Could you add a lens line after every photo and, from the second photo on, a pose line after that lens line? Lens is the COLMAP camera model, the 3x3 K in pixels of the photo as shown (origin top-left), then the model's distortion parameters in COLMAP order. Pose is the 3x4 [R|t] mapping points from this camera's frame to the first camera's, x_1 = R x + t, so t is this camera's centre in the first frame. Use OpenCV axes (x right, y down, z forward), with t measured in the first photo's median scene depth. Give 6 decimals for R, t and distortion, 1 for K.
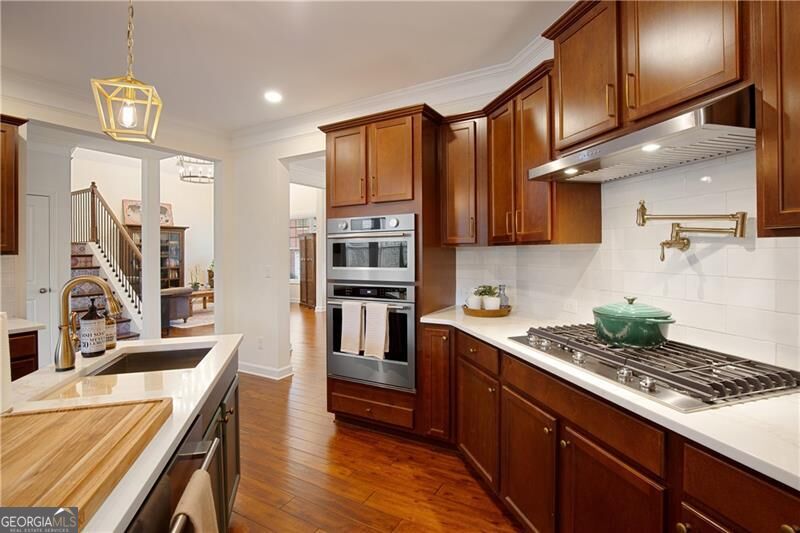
lens RADIAL K [[388.9, 0, 391.0], [0, 388.9, 244.8], [0, 0, 1]] dist [-0.024014, 0.001755]
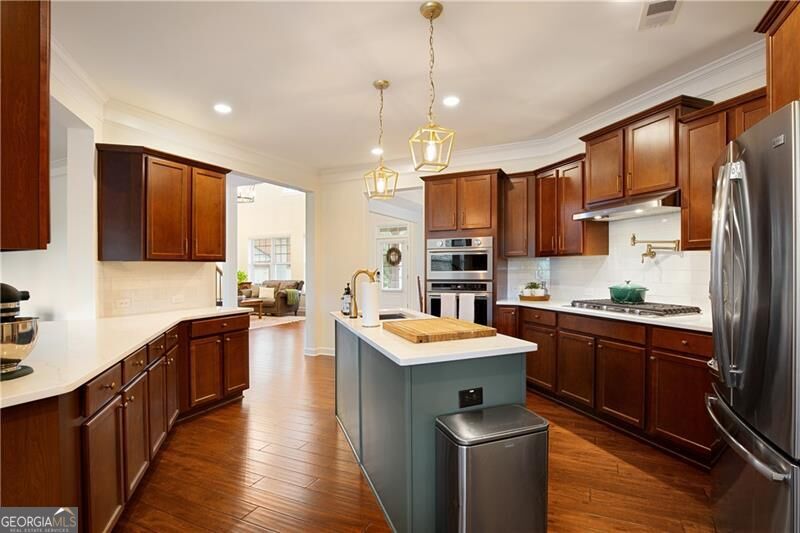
lens RADIAL K [[397.6, 0, 398.1], [0, 397.6, 266.6], [0, 0, 1]] dist [-0.018406, 0.000022]
pose [[0.996728, 0.000992, 0.080824, -0.509713], [-0.001993, 0.999922, 0.012310, 0.025730], [-0.080805, -0.012430, 0.996652, -0.662718]]
